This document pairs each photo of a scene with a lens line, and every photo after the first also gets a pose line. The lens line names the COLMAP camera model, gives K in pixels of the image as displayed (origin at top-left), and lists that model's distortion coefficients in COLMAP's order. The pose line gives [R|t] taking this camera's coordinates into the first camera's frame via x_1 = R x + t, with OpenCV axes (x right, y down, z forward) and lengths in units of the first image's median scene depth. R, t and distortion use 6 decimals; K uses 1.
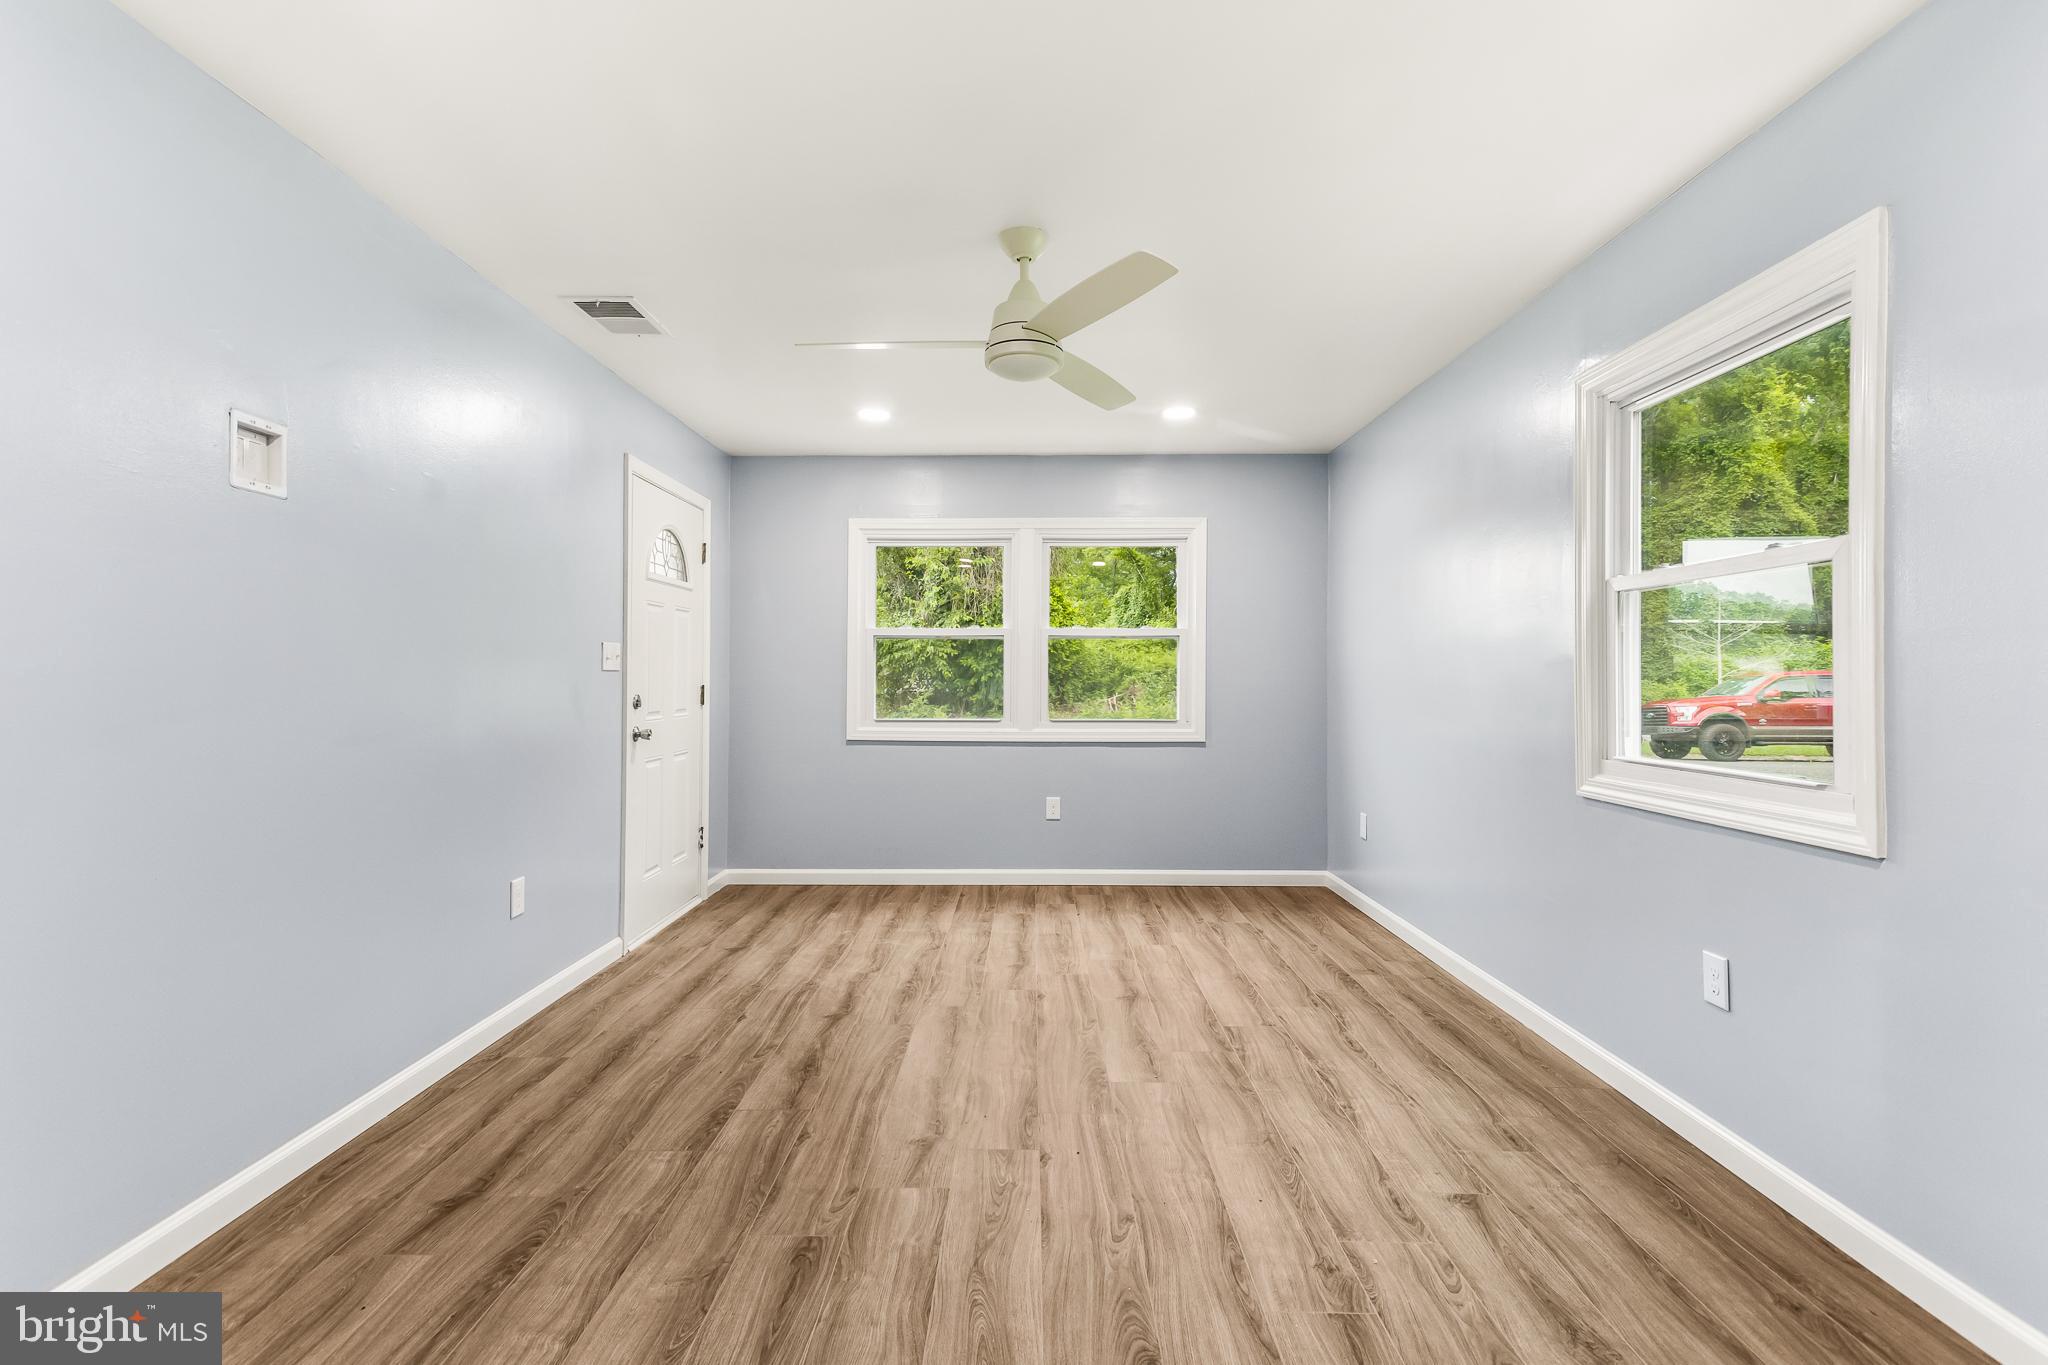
lens RADIAL K [[966.1, 0, 1001.6], [0, 966.1, 654.3], [0, 0, 1]] dist [0.022075, 0.002850]
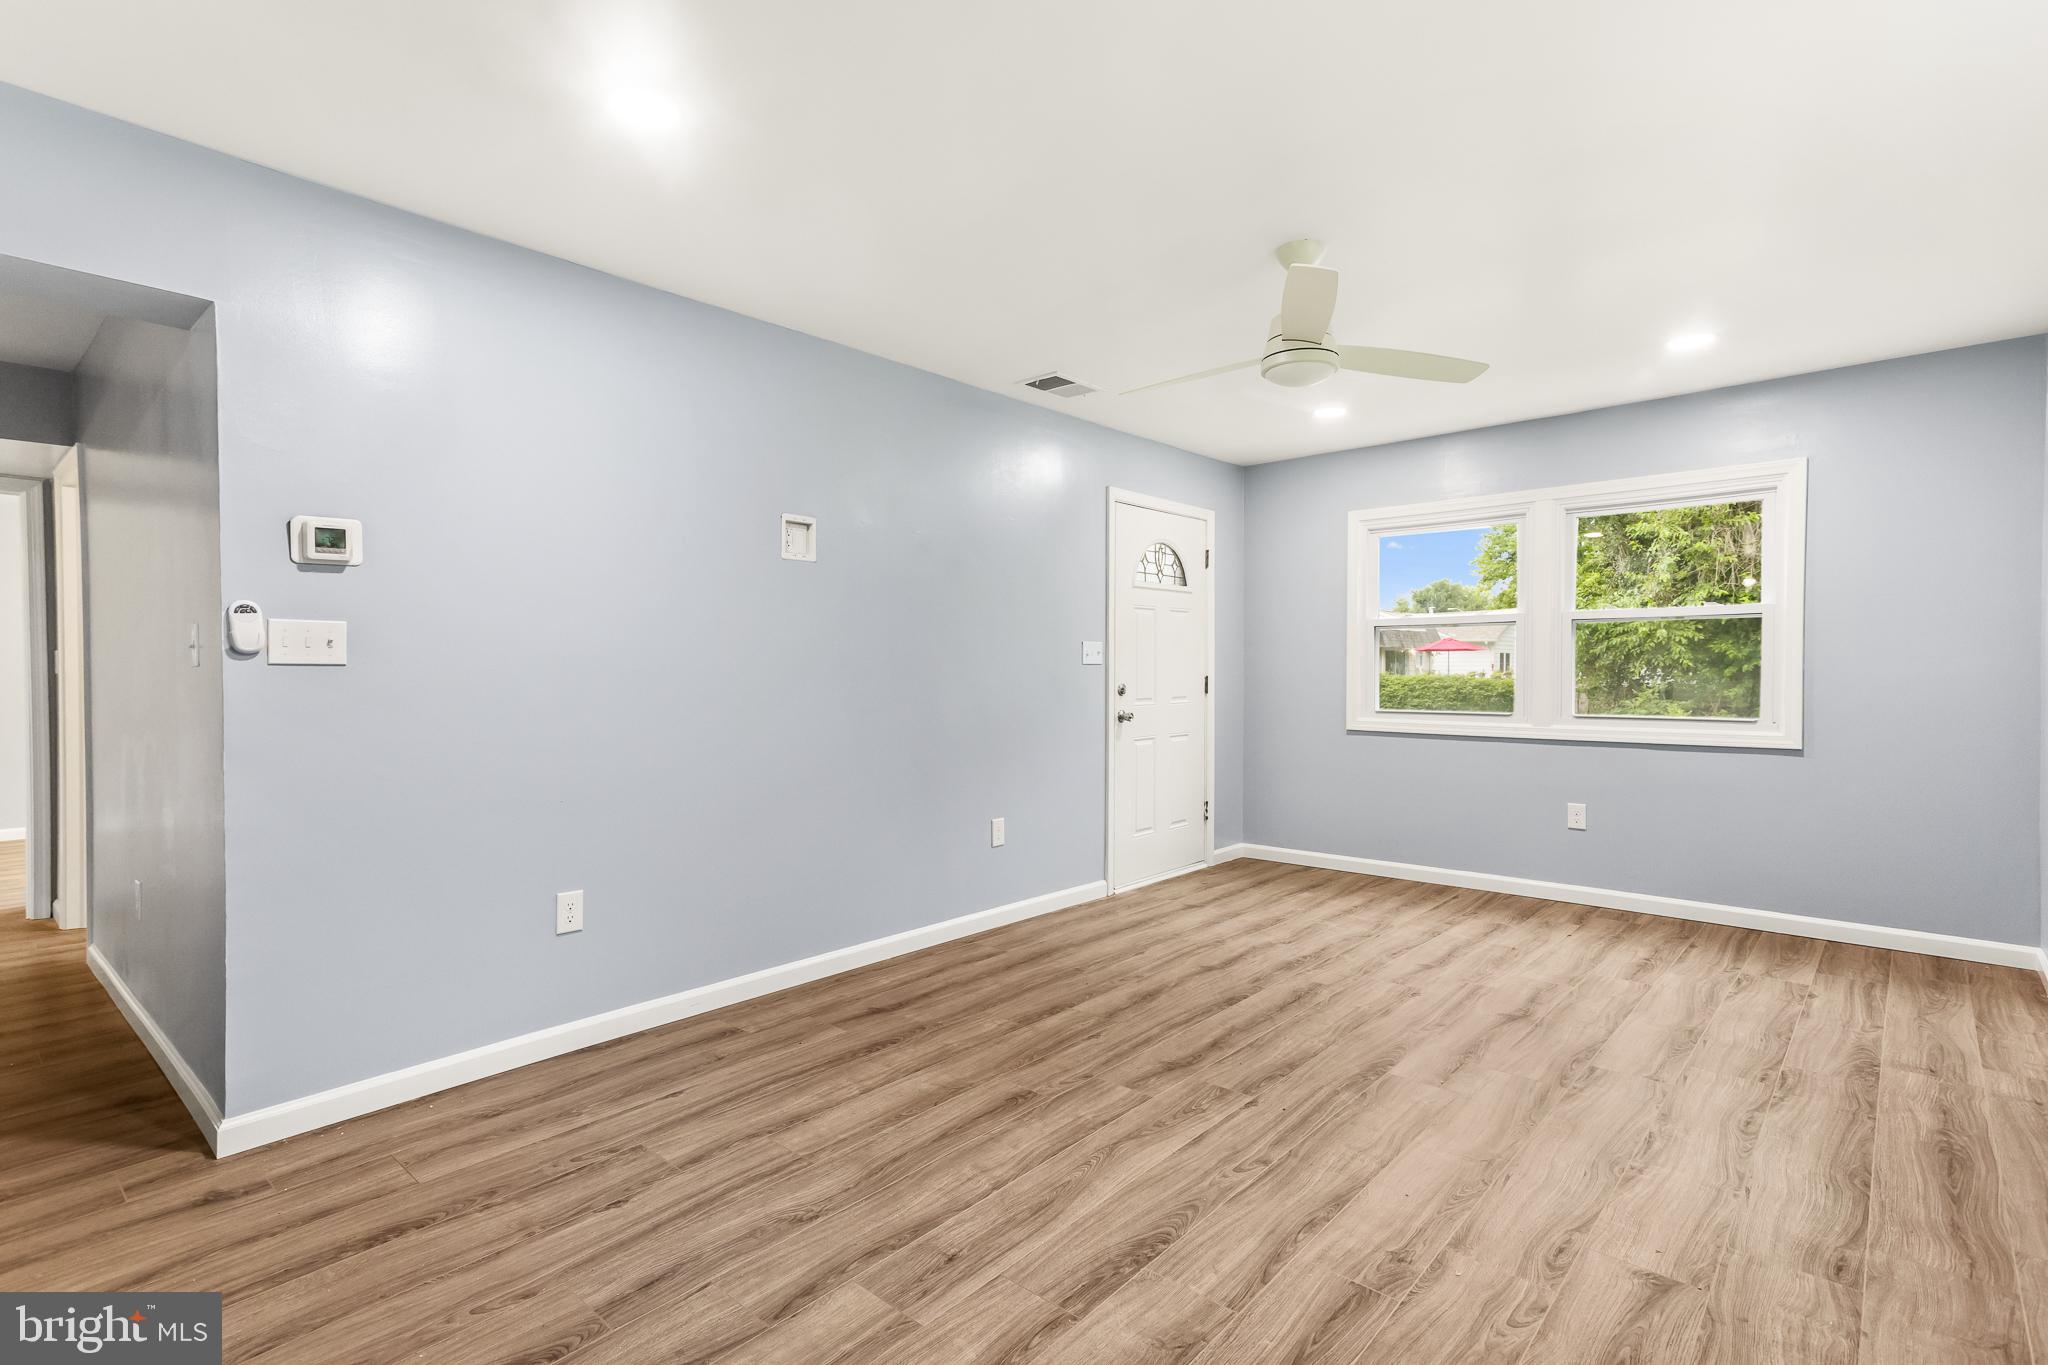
lens RADIAL K [[966.1, 0, 1006.1], [0, 966.1, 663.5], [0, 0, 1]] dist [0.022075, 0.002850]
pose [[0.752025, -0.009118, -0.659072, 0.451997], [0.021429, 0.999714, 0.010621, -0.000472], [0.658787, -0.022110, 0.752005, -0.004378]]
